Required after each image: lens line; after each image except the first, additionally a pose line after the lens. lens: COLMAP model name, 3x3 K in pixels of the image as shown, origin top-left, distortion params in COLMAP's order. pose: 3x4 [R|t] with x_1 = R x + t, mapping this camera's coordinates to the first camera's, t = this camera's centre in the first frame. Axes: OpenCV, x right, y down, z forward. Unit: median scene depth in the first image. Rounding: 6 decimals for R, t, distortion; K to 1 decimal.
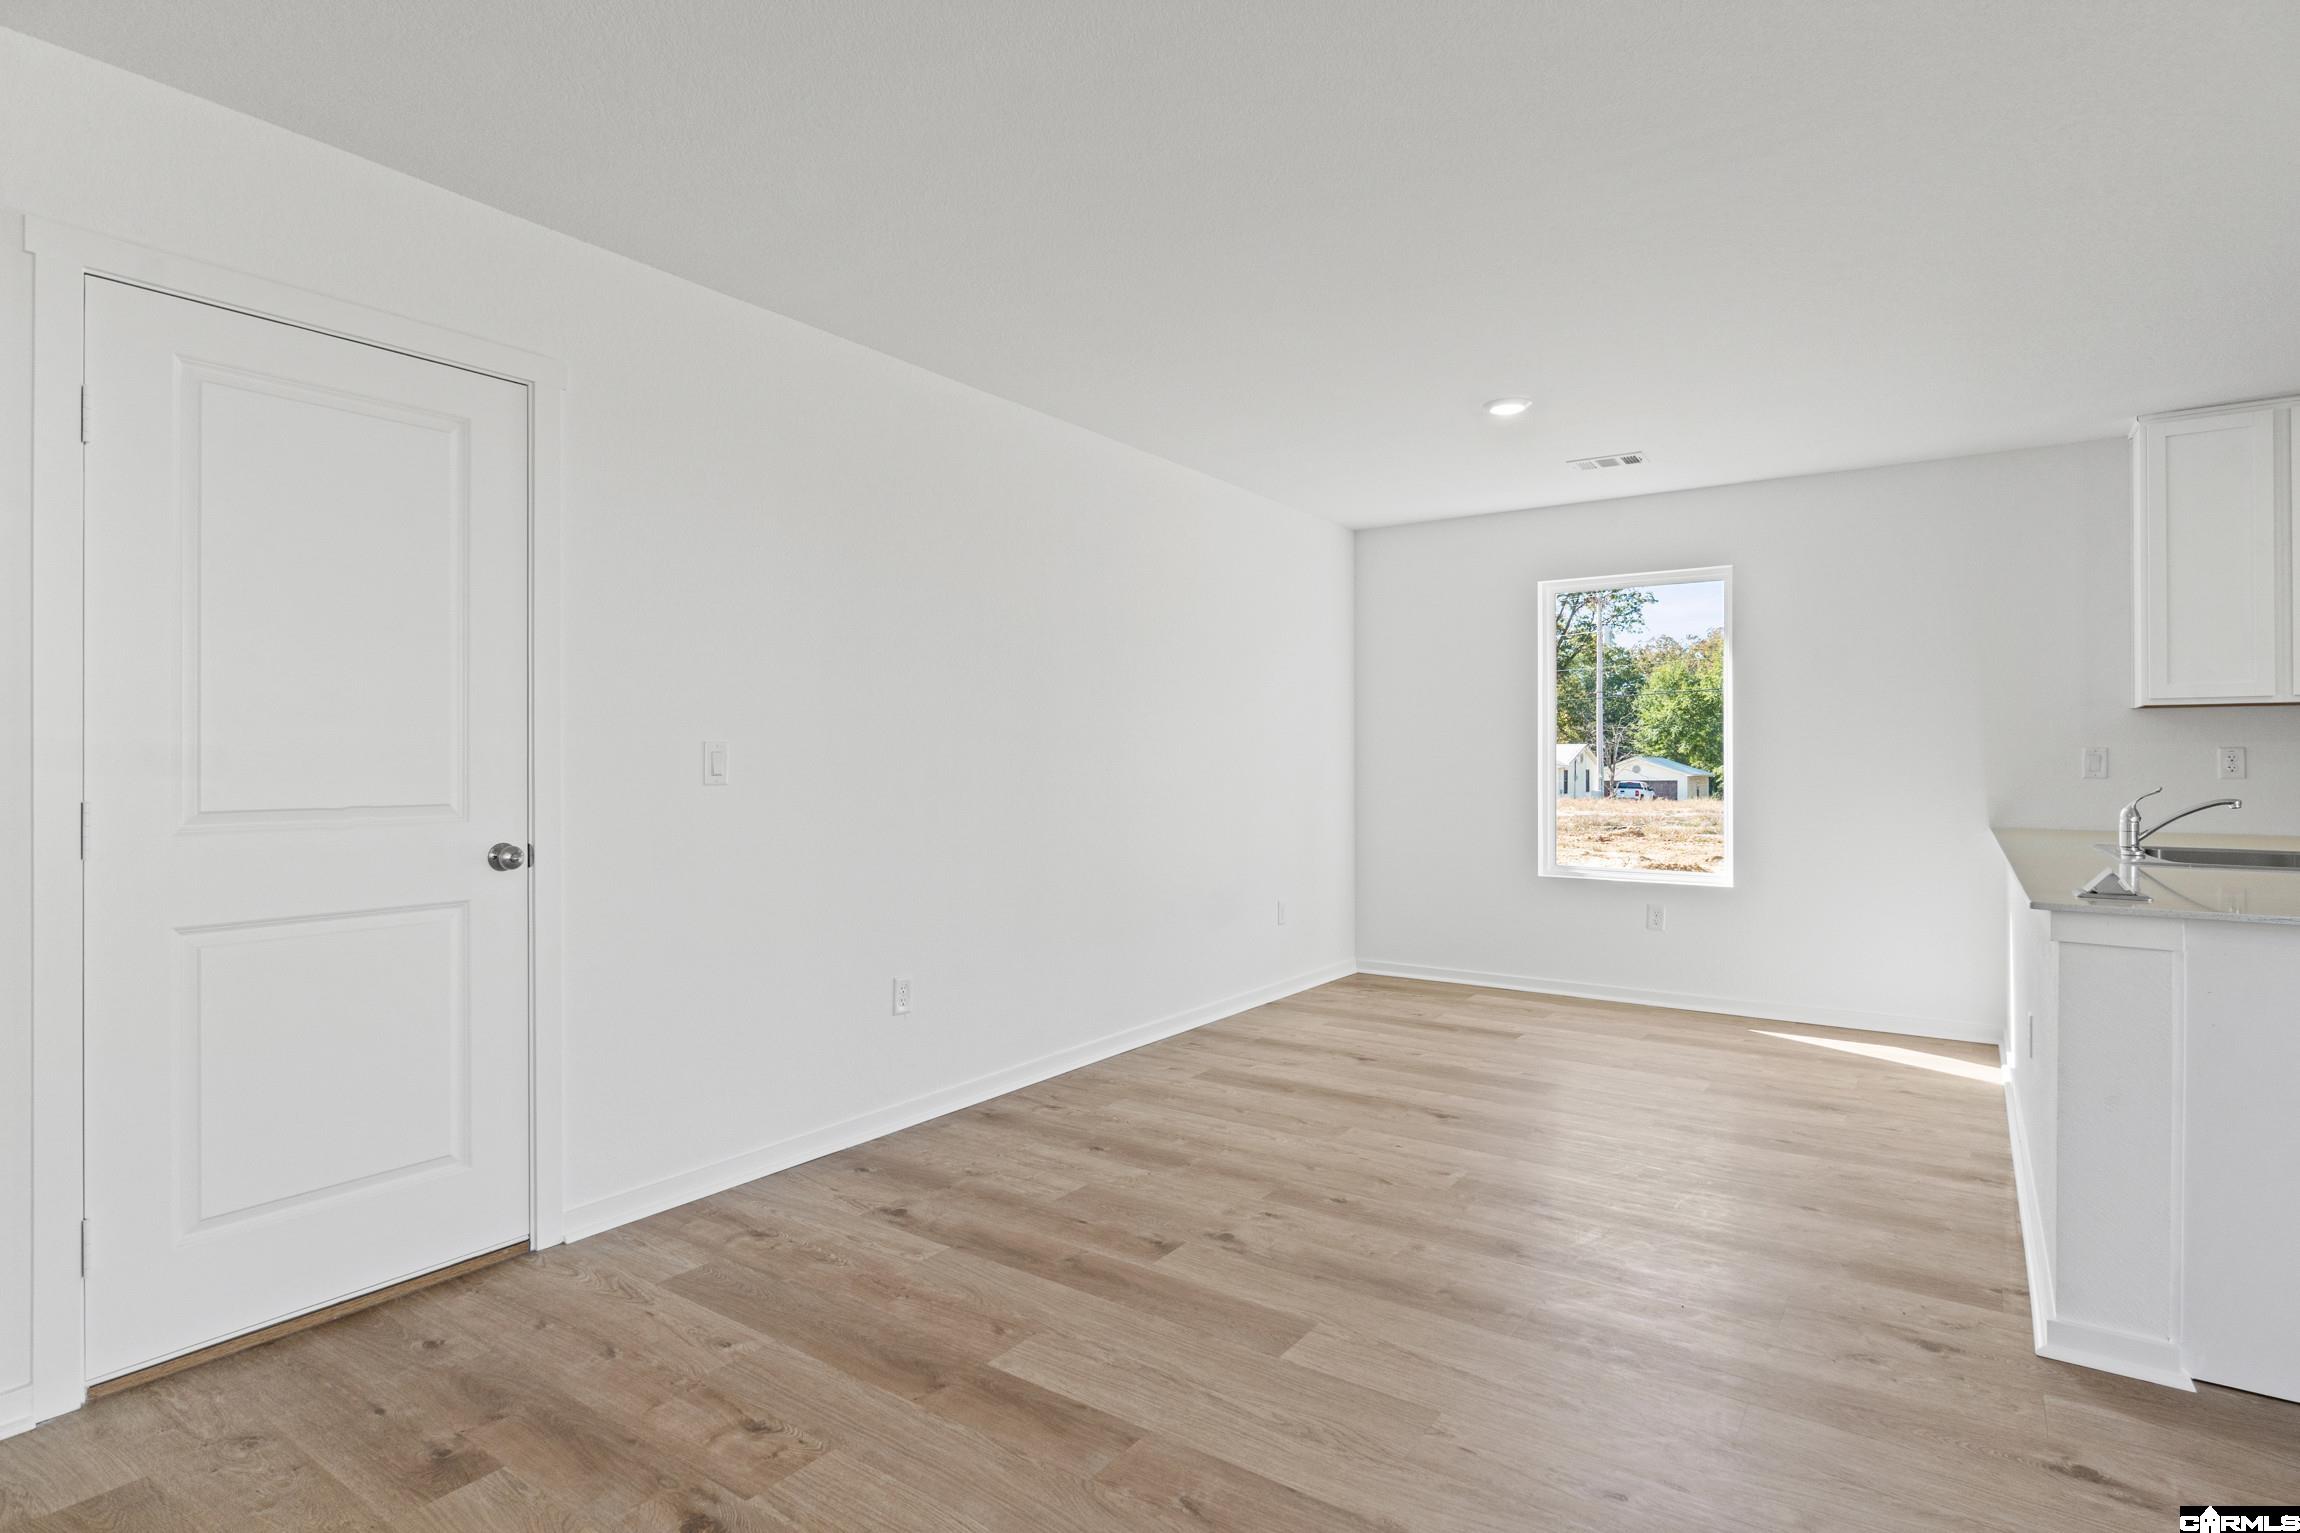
lens RADIAL K [[1174.6, 0, 1127.1], [0, 1174.6, 748.5], [0, 0, 1]] dist [-0.006977, 0.002883]
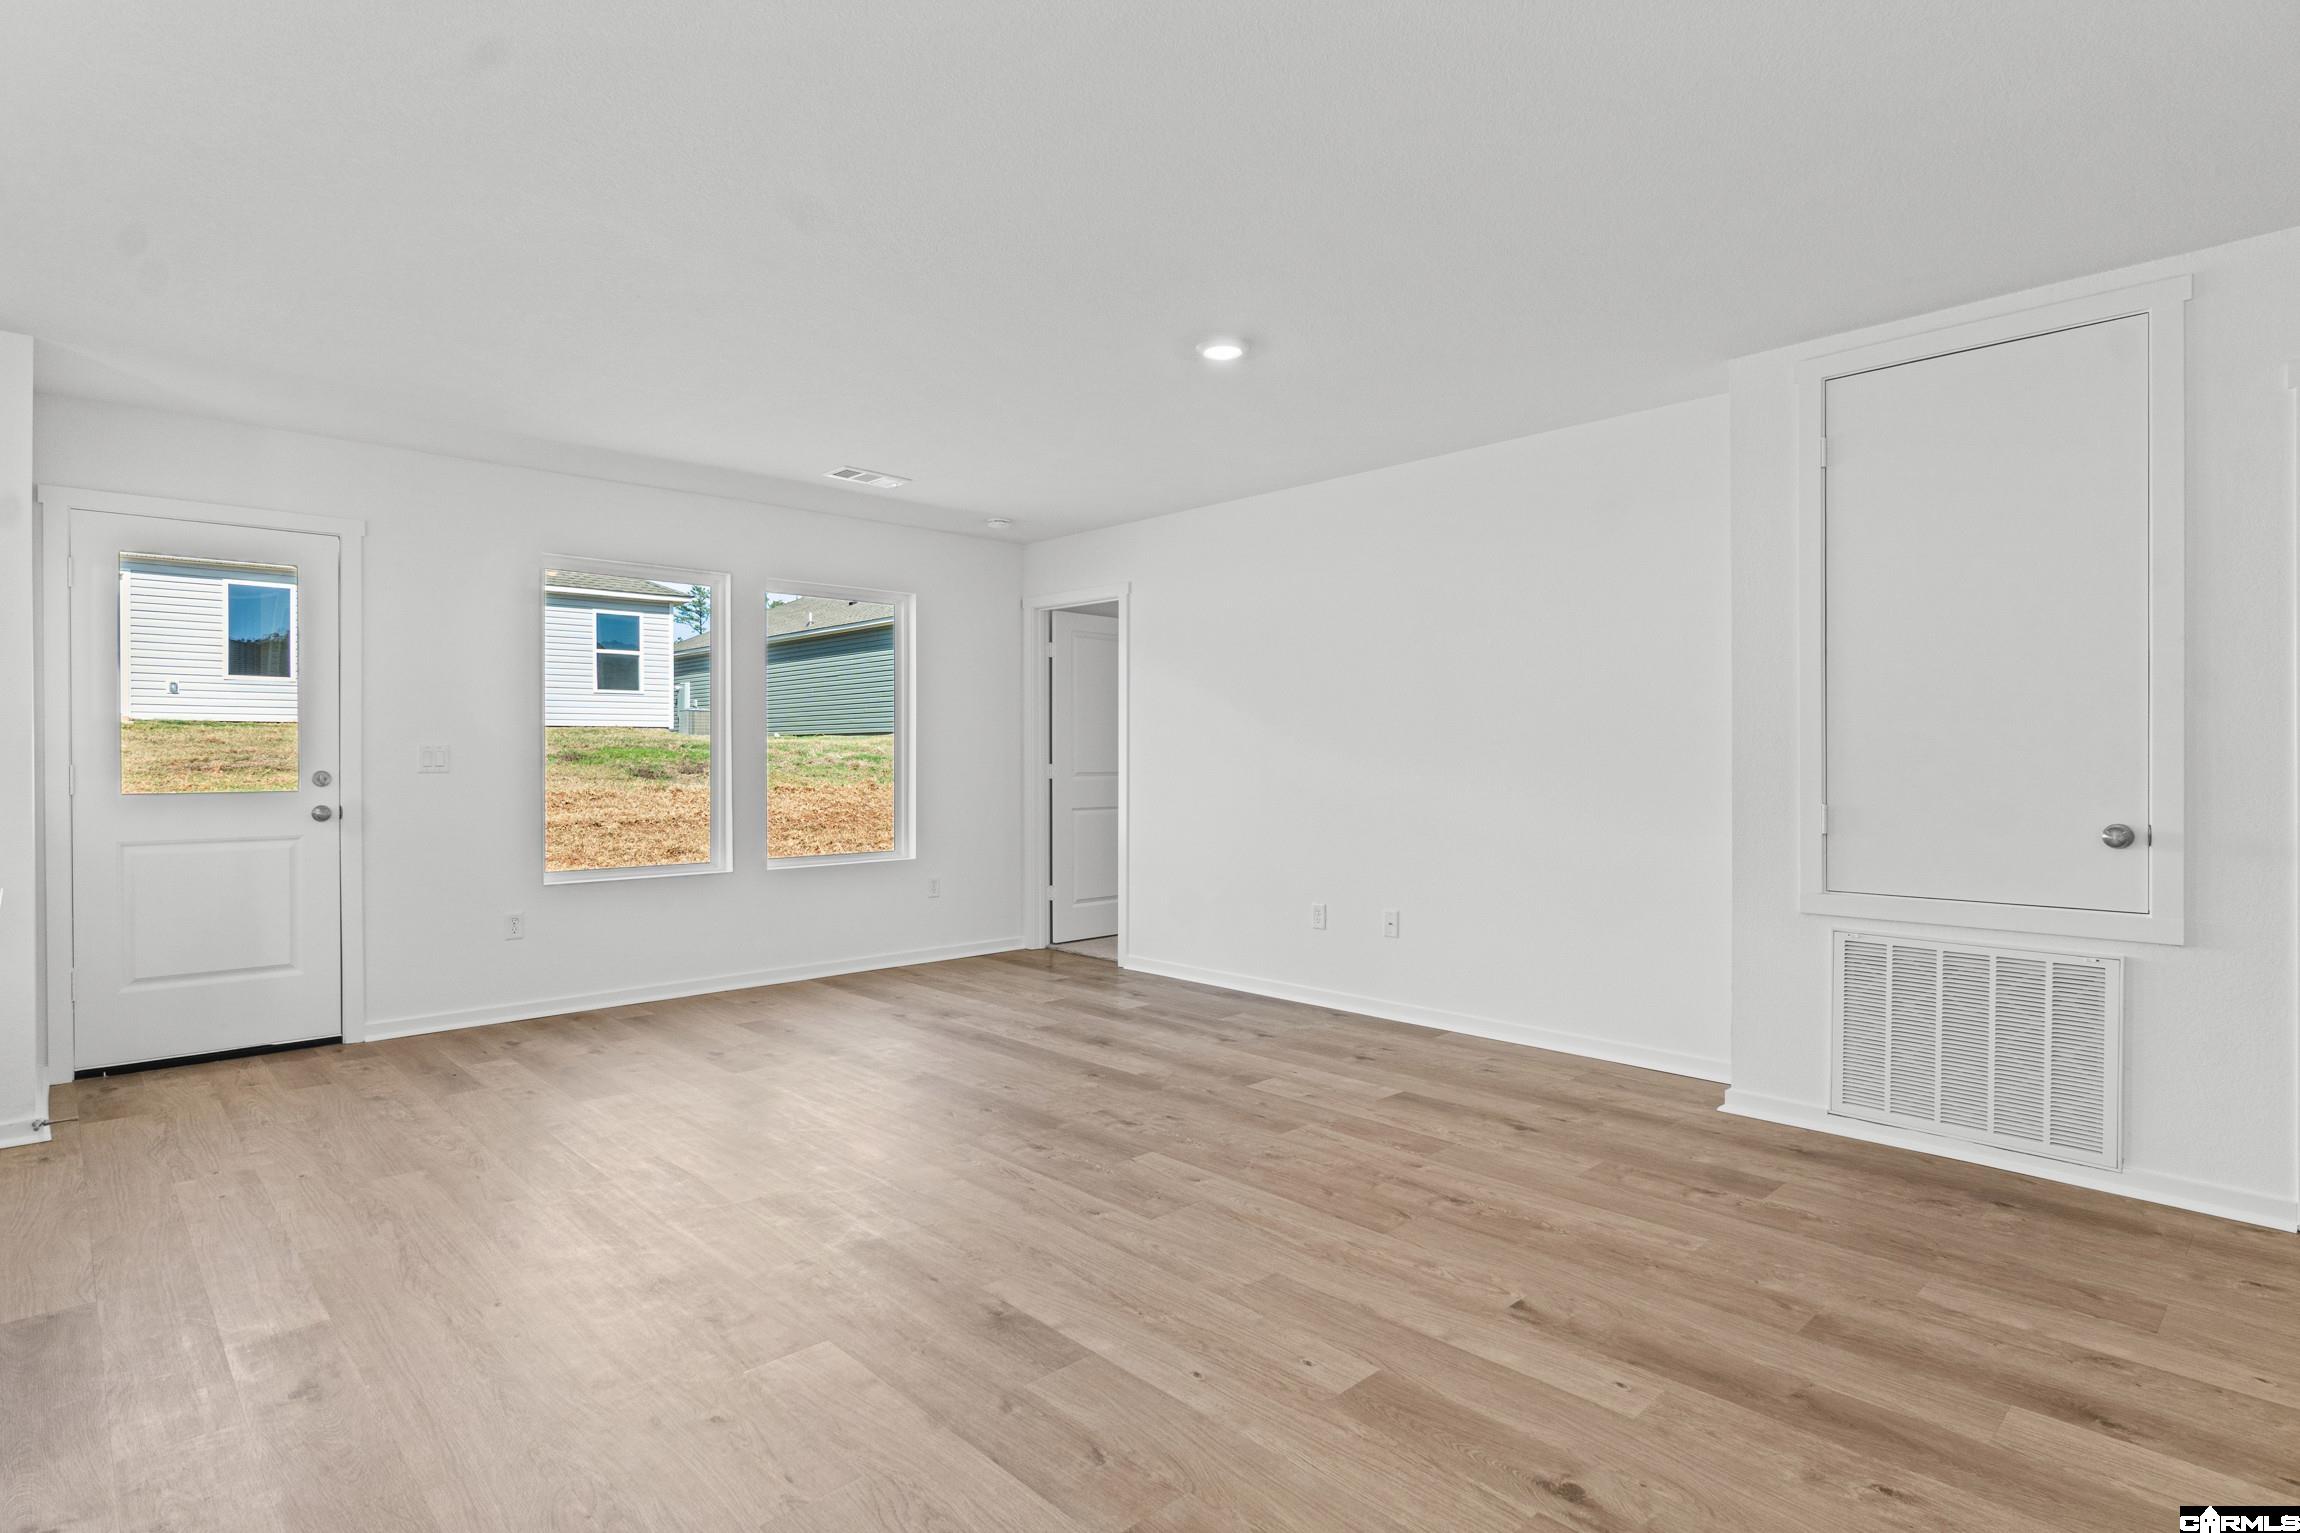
lens RADIAL K [[1174.6, 0, 1139.4], [0, 1174.6, 764.6], [0, 0, 1]] dist [-0.006977, 0.002883]
pose [[-0.981550, -0.001130, 0.191203, -0.101444], [-0.002159, 0.999984, -0.005175, 0.013747], [-0.191194, -0.005492, -0.981537, 1.114793]]
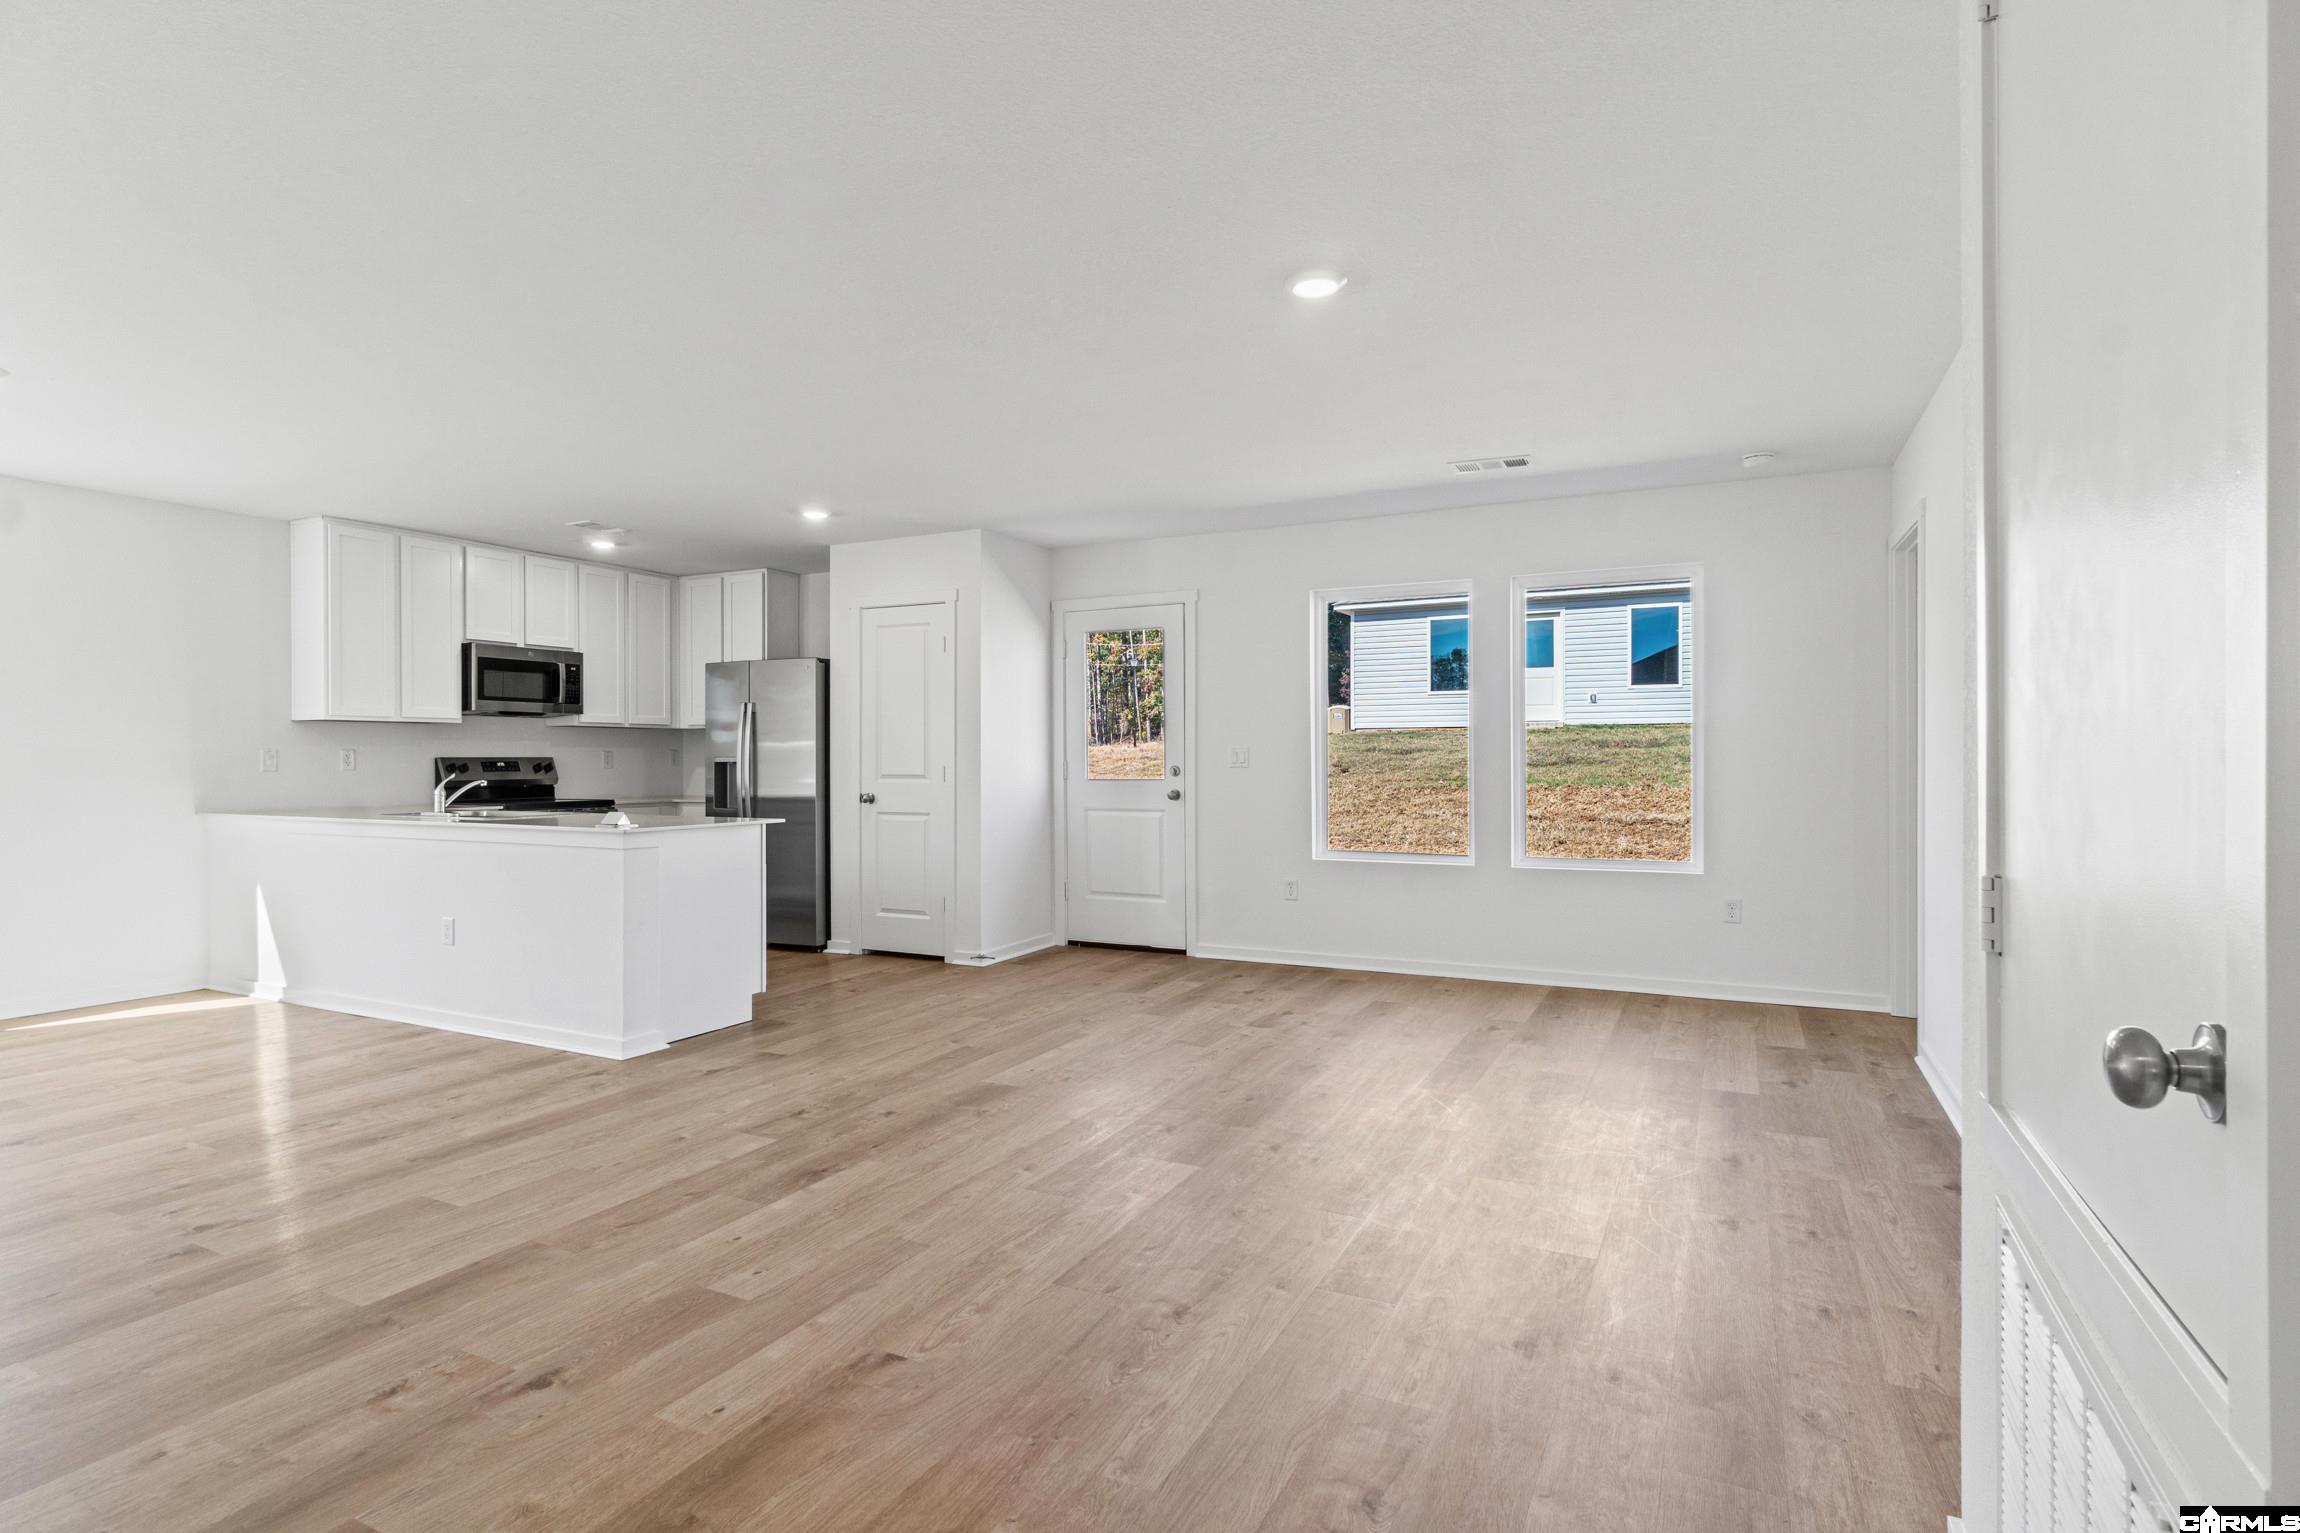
lens RADIAL K [[1174.6, 0, 1130.0], [0, 1174.6, 758.8], [0, 0, 1]] dist [-0.006977, 0.002883]
pose [[-0.144230, -0.001766, 0.989543, -0.886142], [-0.007697, 0.999970, 0.000663, 0.003206], [-0.989514, -0.007520, -0.144239, 0.304472]]
